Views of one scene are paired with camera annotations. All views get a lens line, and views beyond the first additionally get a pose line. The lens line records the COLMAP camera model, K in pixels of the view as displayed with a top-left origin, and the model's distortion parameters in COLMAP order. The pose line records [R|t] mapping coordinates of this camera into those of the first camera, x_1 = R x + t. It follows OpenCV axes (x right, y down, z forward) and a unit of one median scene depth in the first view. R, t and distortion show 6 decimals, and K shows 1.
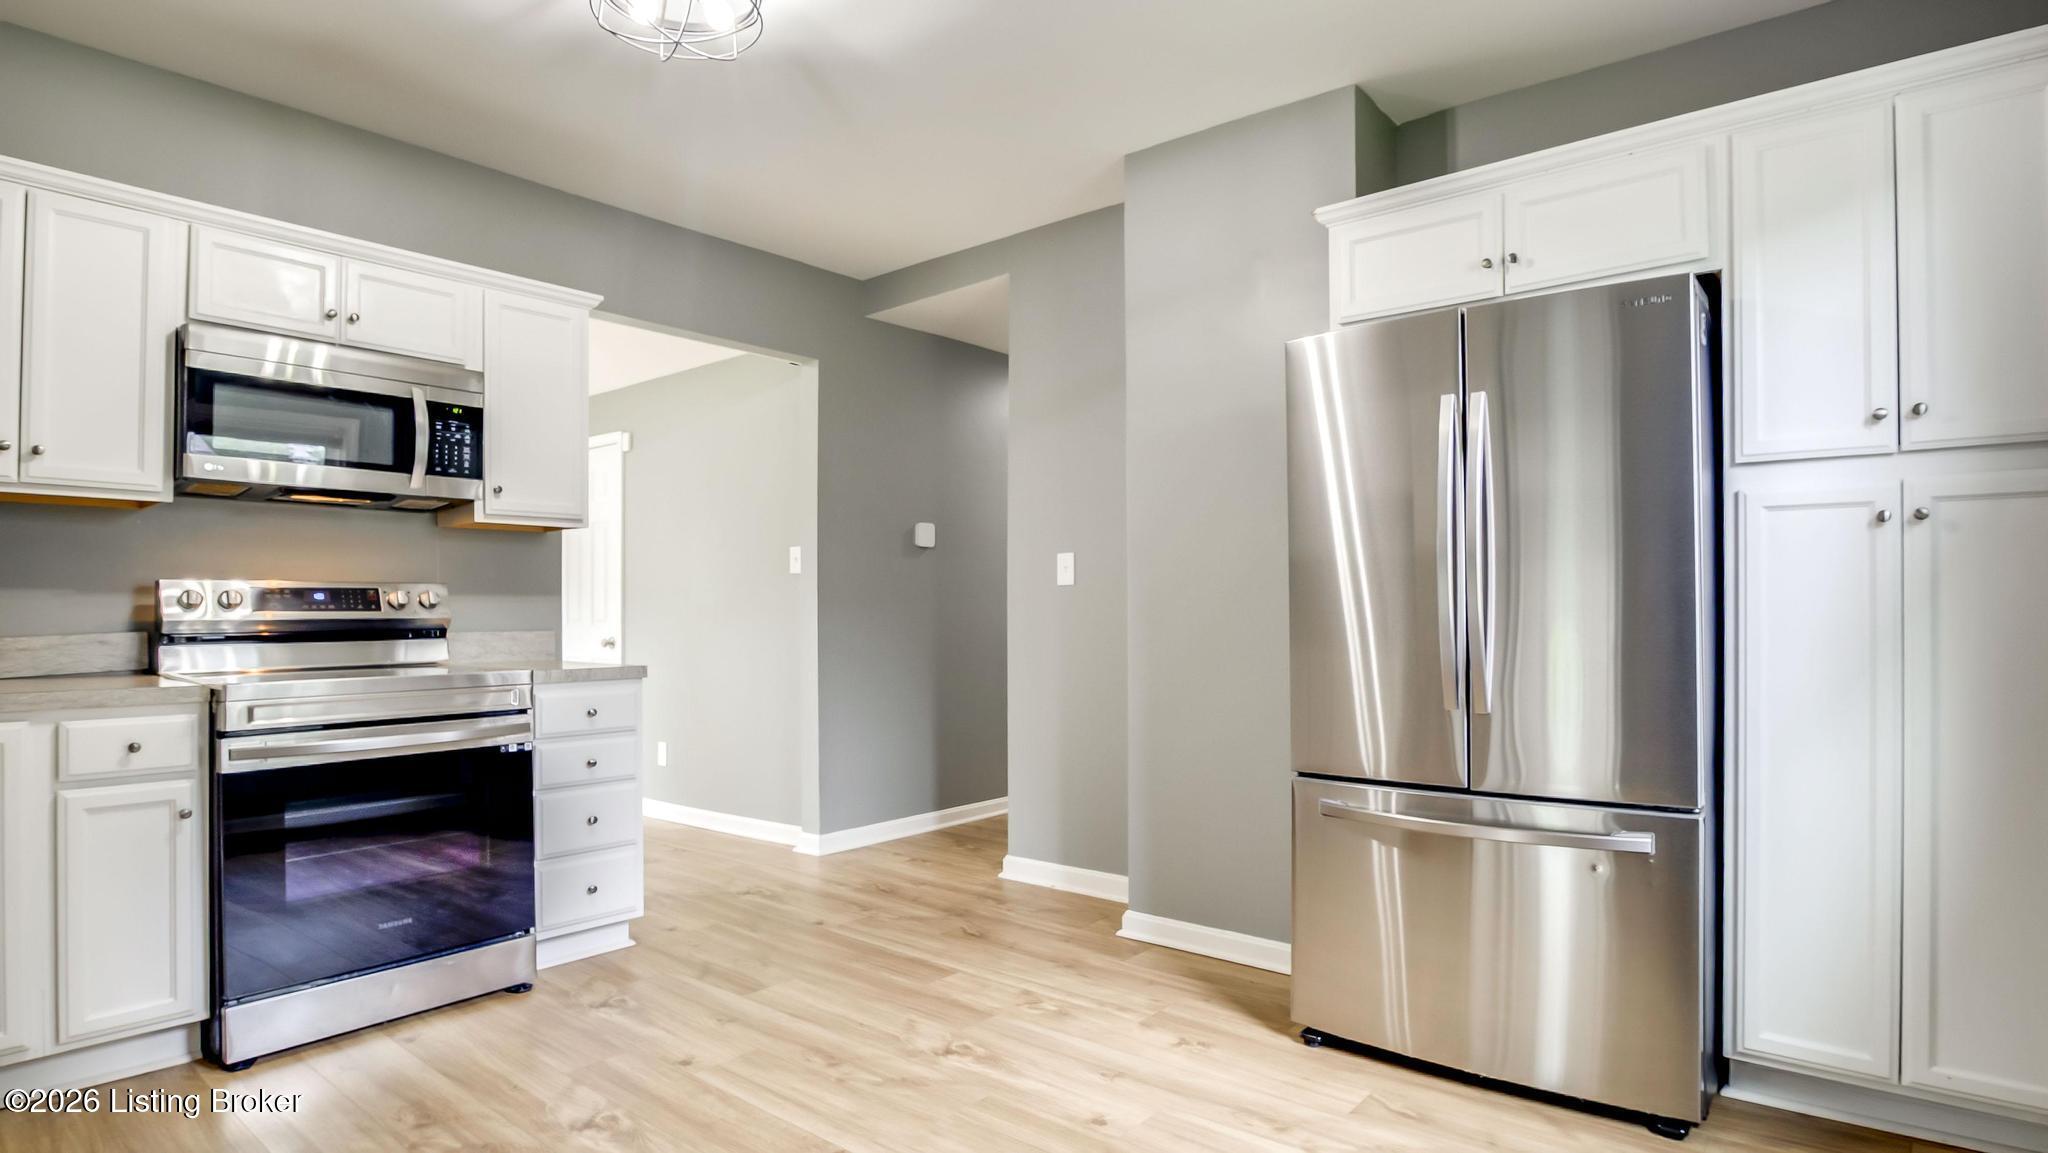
lens RADIAL K [[1075.4, 0, 1021.5], [0, 1075.4, 586.0], [0, 0, 1]] dist [-0.029474, -0.000374]
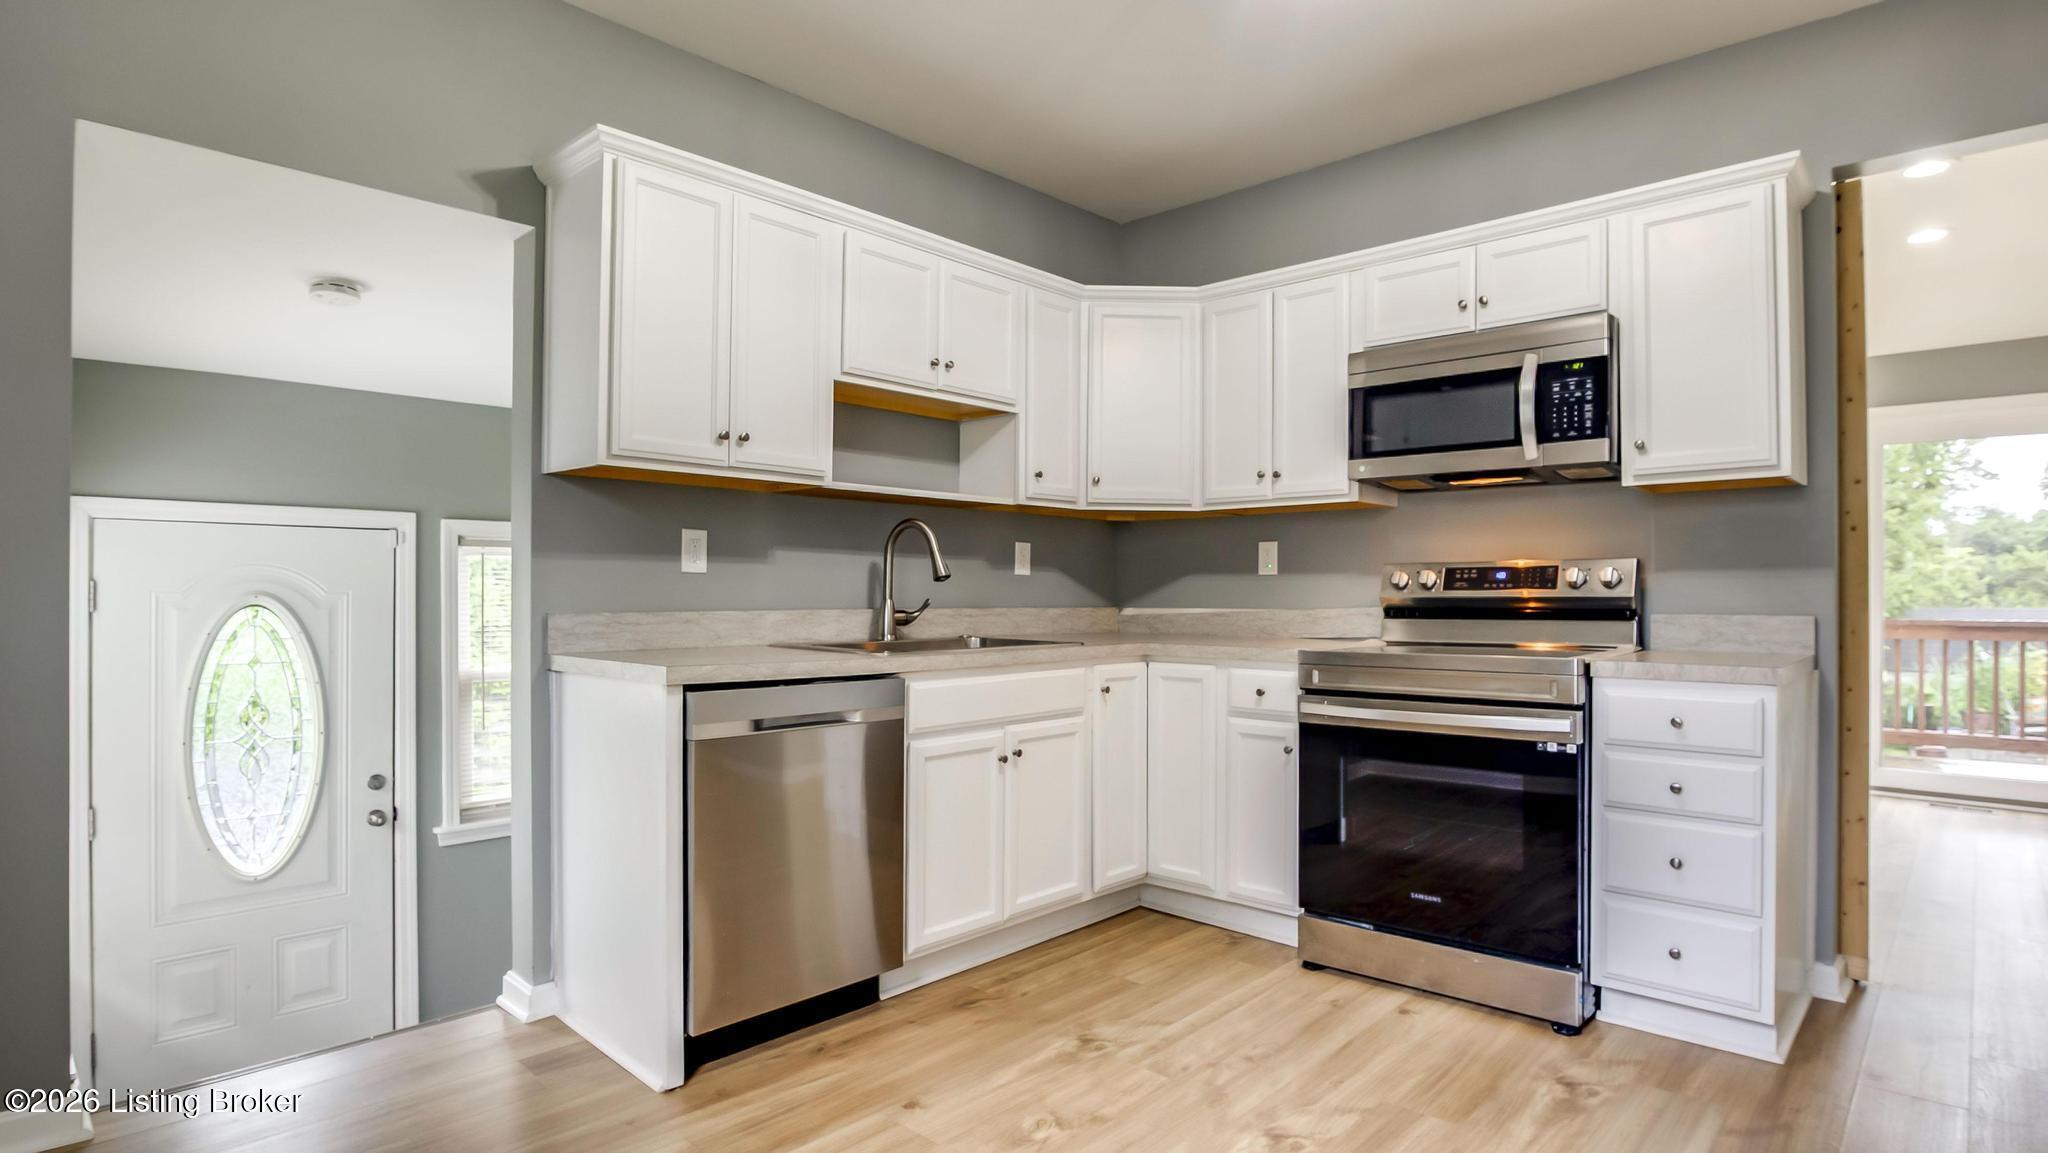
lens RADIAL K [[1032.3, 0, 1024.0], [0, 1032.3, 576.5], [0, 0, 1]] dist [-0.059045, -0.000245]
pose [[-0.067207, -0.011795, -0.997669, 0.351746], [0.022242, 0.999664, -0.013317, 0.013738], [0.997491, -0.023086, -0.066922, 0.595631]]
